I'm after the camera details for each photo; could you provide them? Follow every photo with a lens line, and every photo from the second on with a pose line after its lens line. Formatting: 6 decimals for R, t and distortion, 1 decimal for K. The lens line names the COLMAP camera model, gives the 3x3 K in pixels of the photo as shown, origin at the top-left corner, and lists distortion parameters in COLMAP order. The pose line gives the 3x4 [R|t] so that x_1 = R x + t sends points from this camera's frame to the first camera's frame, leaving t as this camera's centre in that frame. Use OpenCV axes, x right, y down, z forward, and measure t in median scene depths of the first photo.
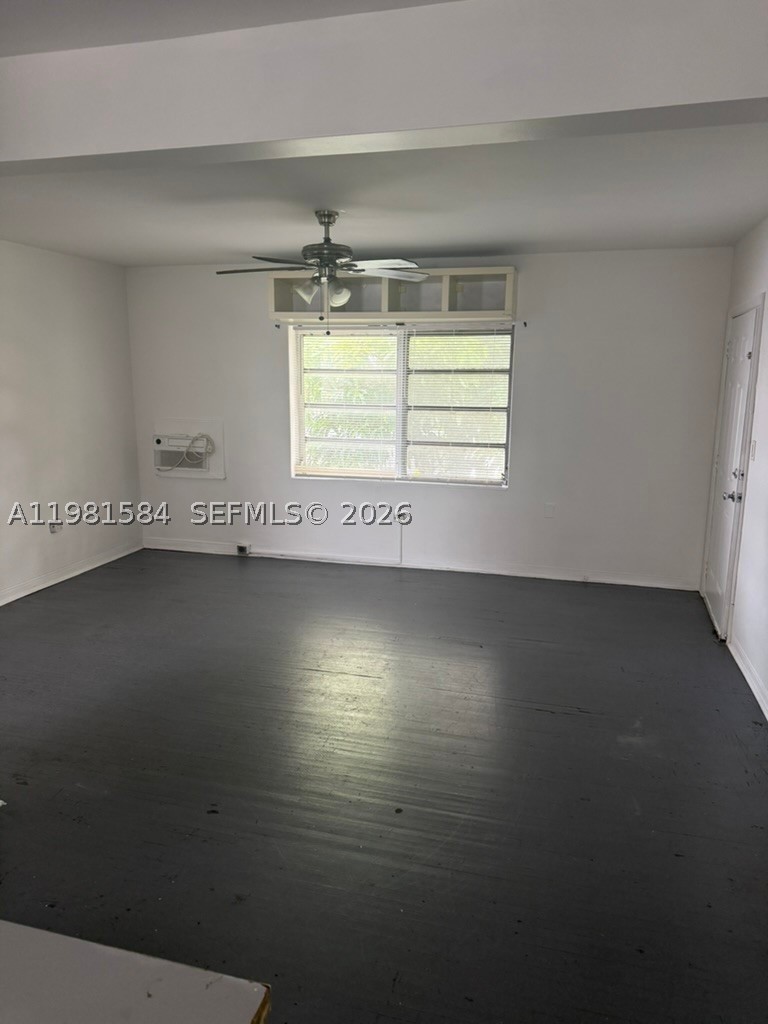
lens RADIAL K [[724.2, 0, 371.0], [0, 724.2, 514.7], [0, 0, 1]] dist [0.004572, -0.005405]
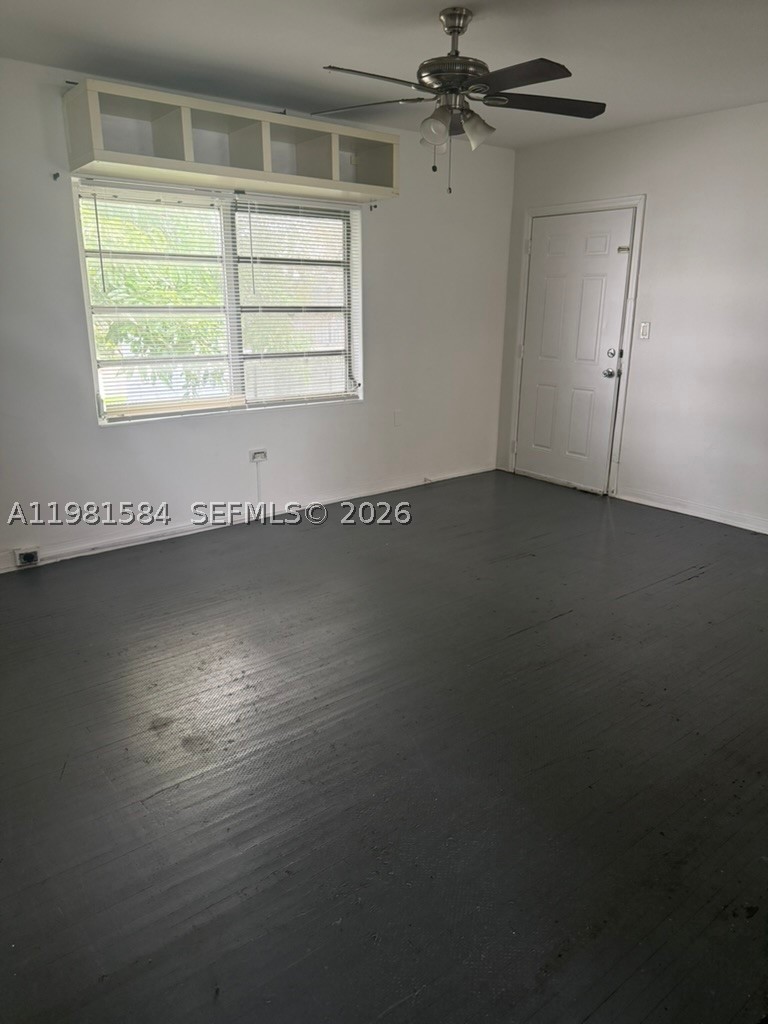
lens RADIAL K [[722.2, 0, 384.0], [0, 722.2, 512.0], [0, 0, 1]] dist [0.111130, -0.239087]
pose [[0.562932, -0.234906, 0.792419, -0.524493], [0.155598, 0.971737, 0.177527, -0.055022], [-0.811725, 0.023363, 0.583572, 0.444045]]
